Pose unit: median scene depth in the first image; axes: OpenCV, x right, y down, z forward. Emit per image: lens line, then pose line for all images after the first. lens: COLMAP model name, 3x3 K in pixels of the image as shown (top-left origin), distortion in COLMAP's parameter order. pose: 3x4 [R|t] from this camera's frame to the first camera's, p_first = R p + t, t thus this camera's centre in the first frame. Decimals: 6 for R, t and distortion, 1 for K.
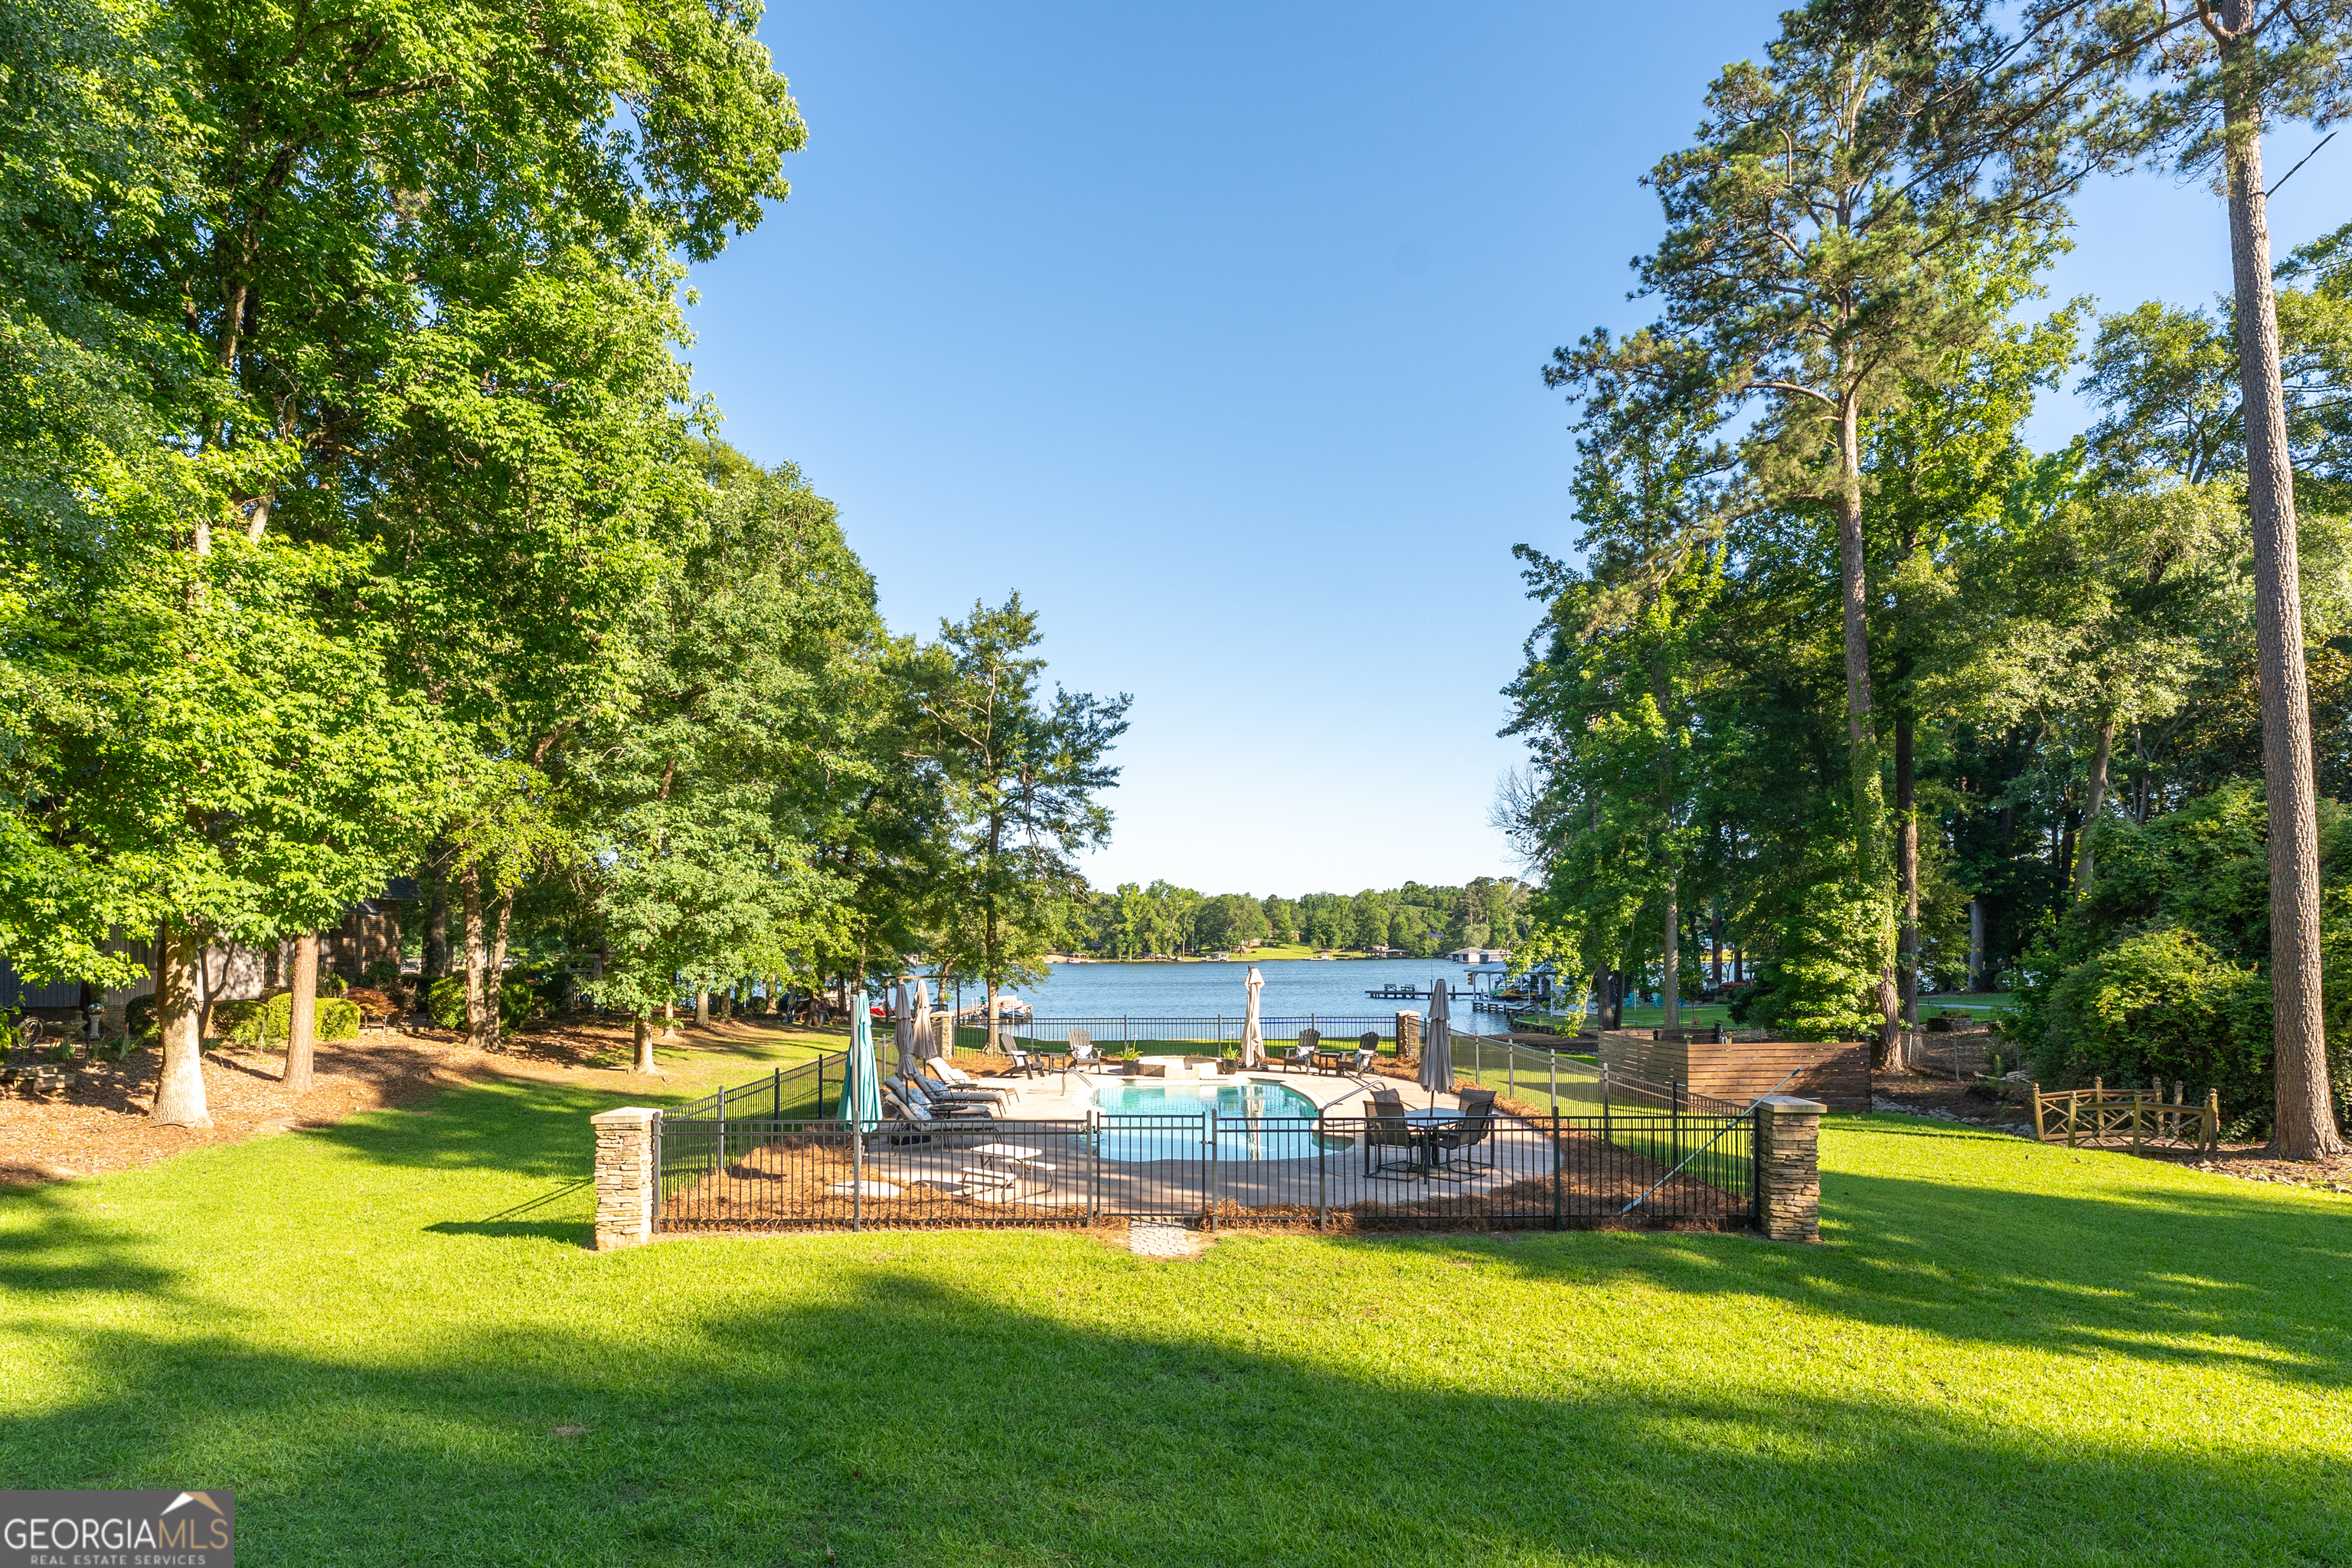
lens RADIAL K [[1281.8, 0, 1122.0], [0, 1281.8, 935.3], [0, 0, 1]] dist [-0.004680, -0.001053]
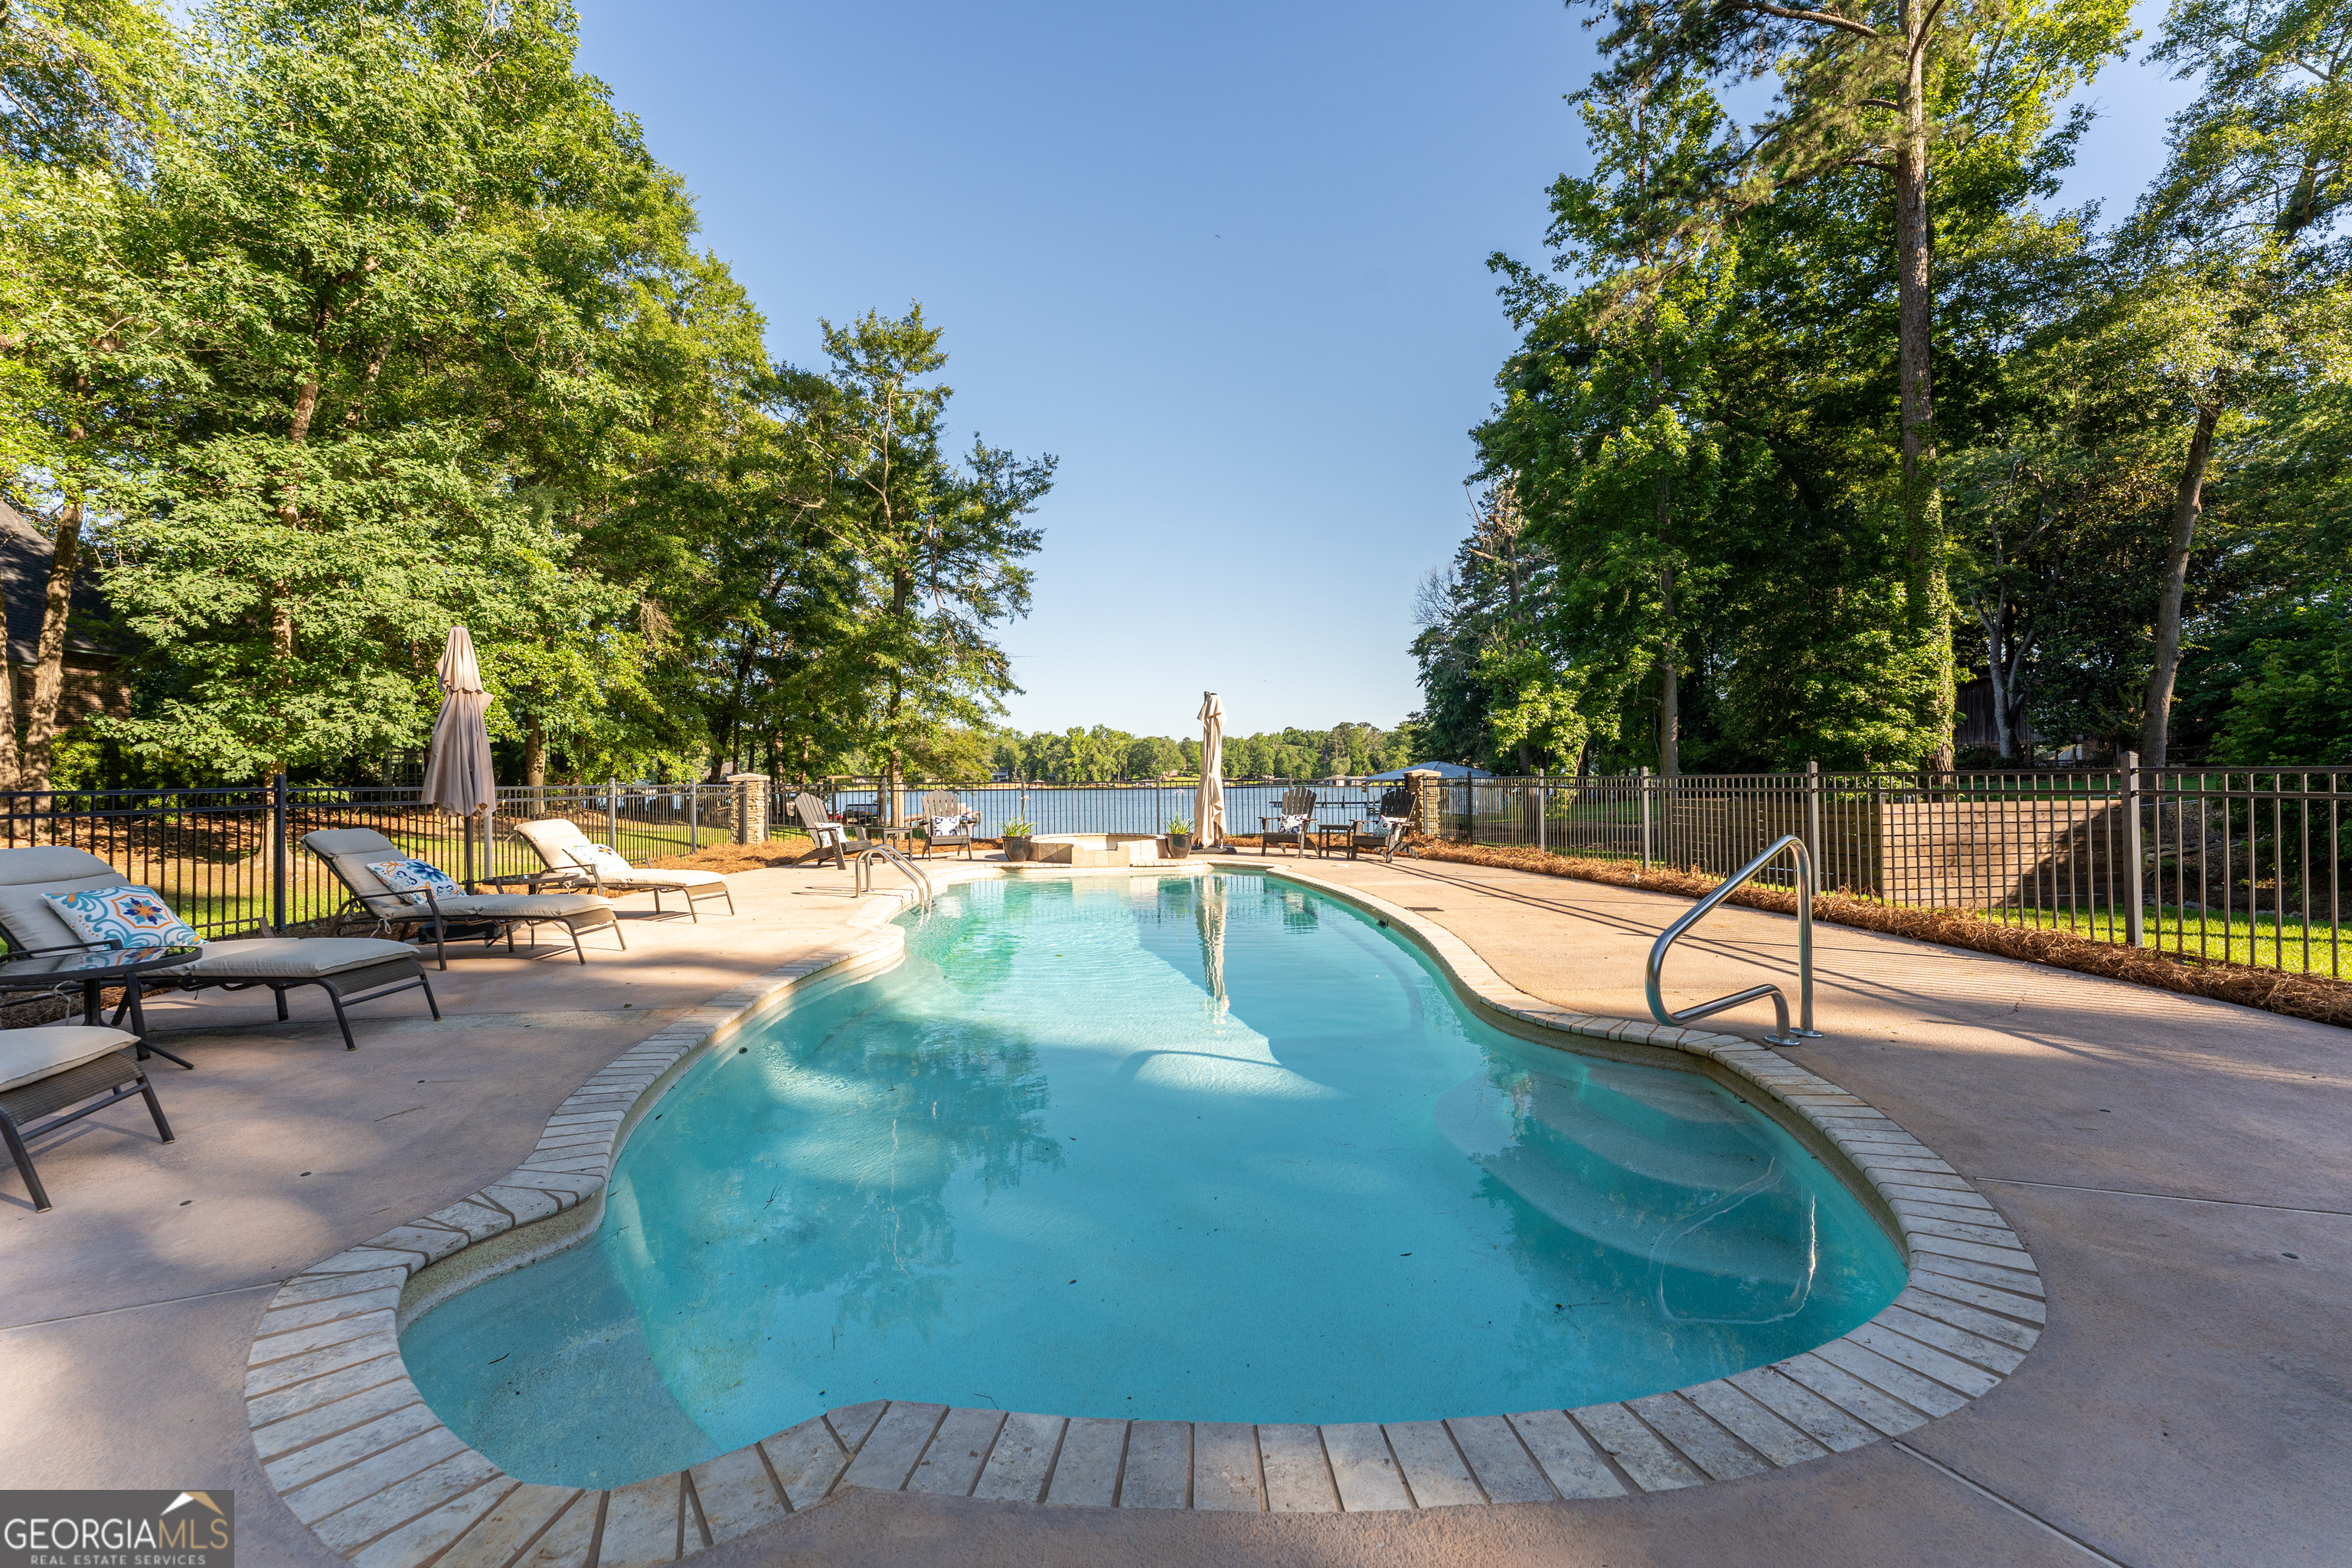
lens RADIAL K [[951.7, 0, 1165.8], [0, 951.7, 777.5], [0, 0, 1]] dist [0.003376, 0.000245]
pose [[0.995317, -0.002702, 0.096624, 0.020306], [0.002139, 0.999980, 0.005933, 0.040382], [-0.096638, -0.005698, 0.995303, 0.328240]]
